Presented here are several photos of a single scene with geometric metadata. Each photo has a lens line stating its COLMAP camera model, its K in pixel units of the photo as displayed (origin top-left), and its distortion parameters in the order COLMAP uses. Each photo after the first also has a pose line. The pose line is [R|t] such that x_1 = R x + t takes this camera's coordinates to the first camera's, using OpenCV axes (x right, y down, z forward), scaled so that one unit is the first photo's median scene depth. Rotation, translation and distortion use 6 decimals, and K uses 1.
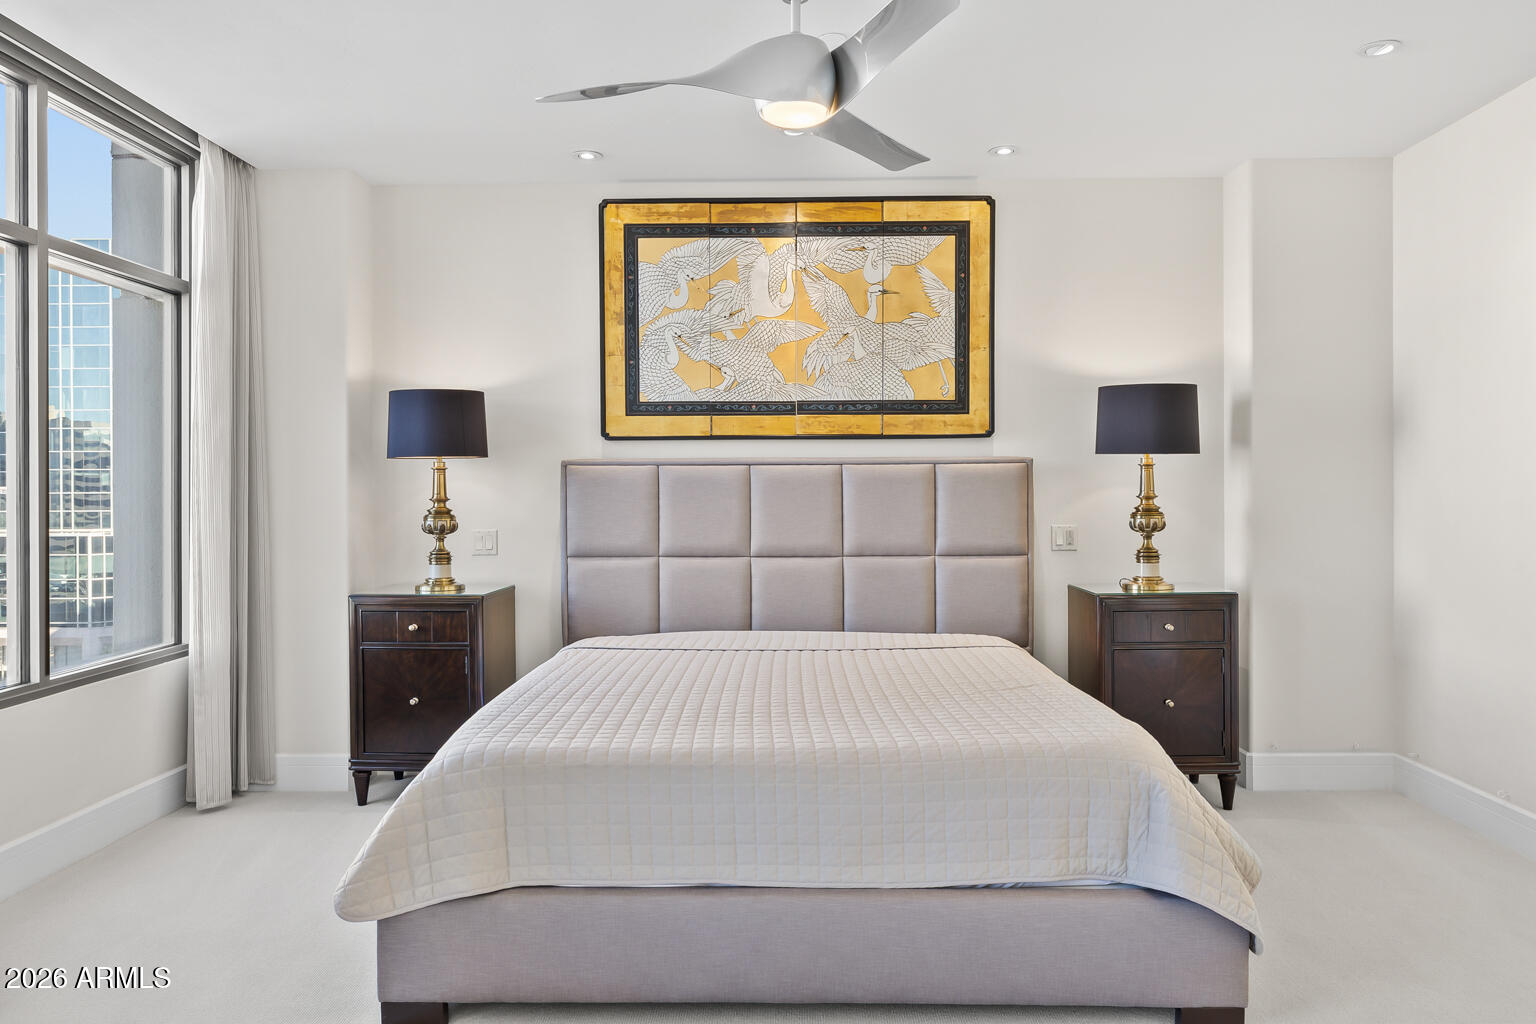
lens RADIAL K [[1044.4, 0, 767.1], [0, 1044.4, 504.3], [0, 0, 1]] dist [-0.005020, -0.001775]
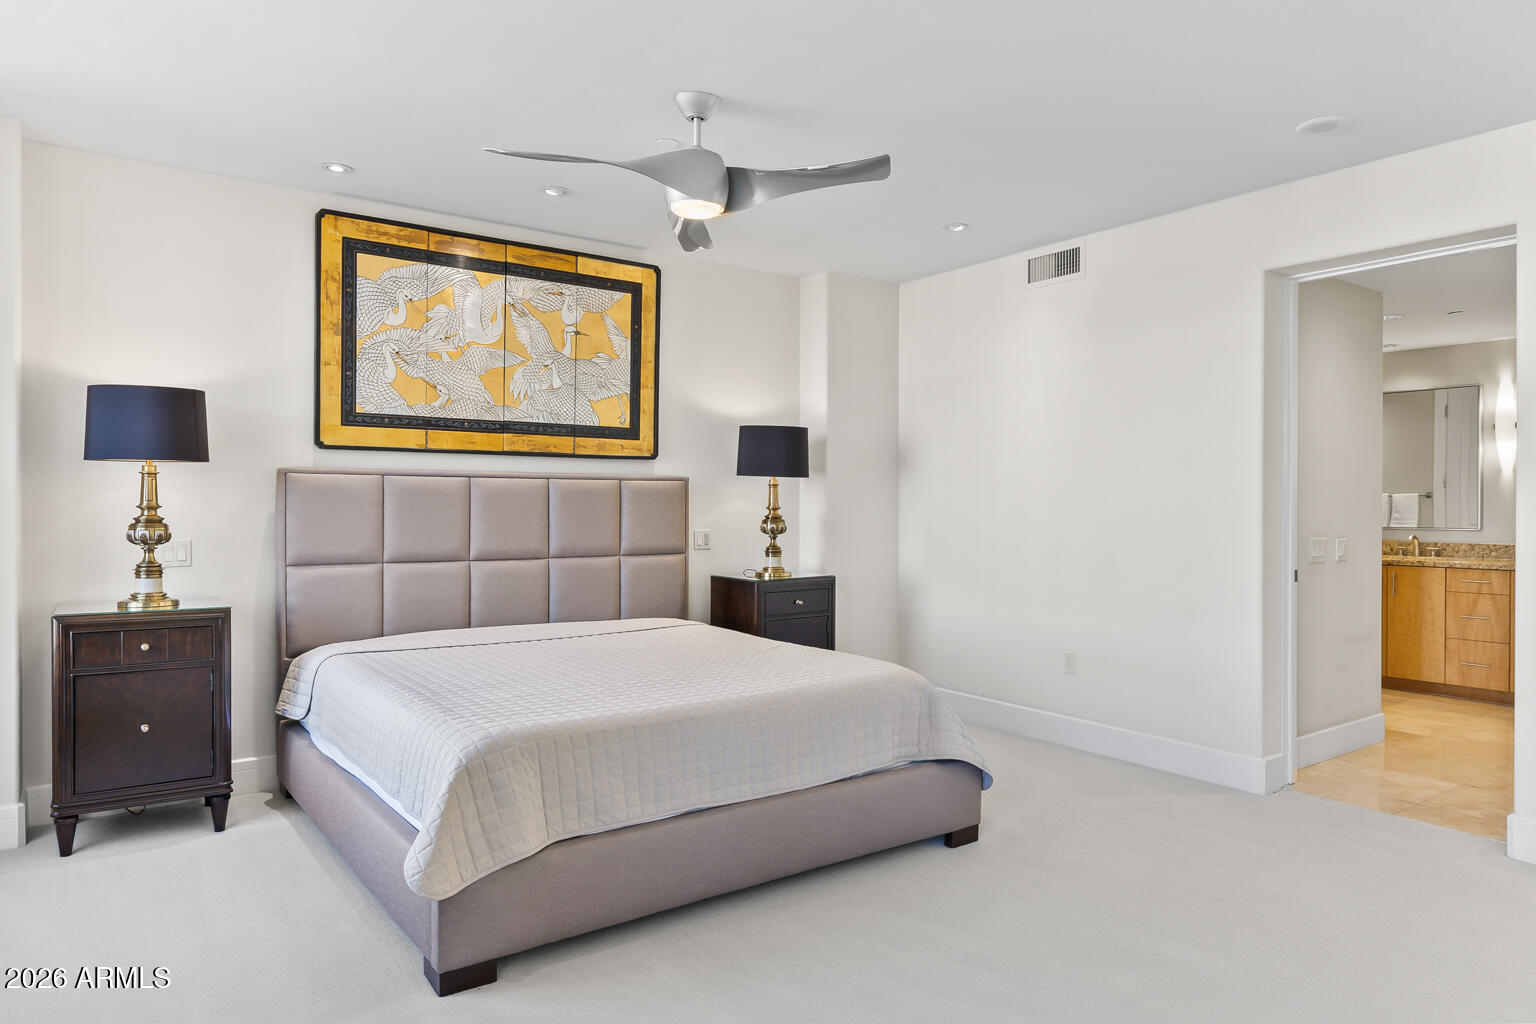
lens RADIAL K [[967.9, 0, 766.1], [0, 967.9, 514.3], [0, 0, 1]] dist [-0.006907, -0.003165]
pose [[0.796451, 0.001985, 0.604700, -0.387569], [-0.002202, 0.999998, -0.000382, 0.001184], [-0.604700, -0.001028, 0.796453, 0.001458]]
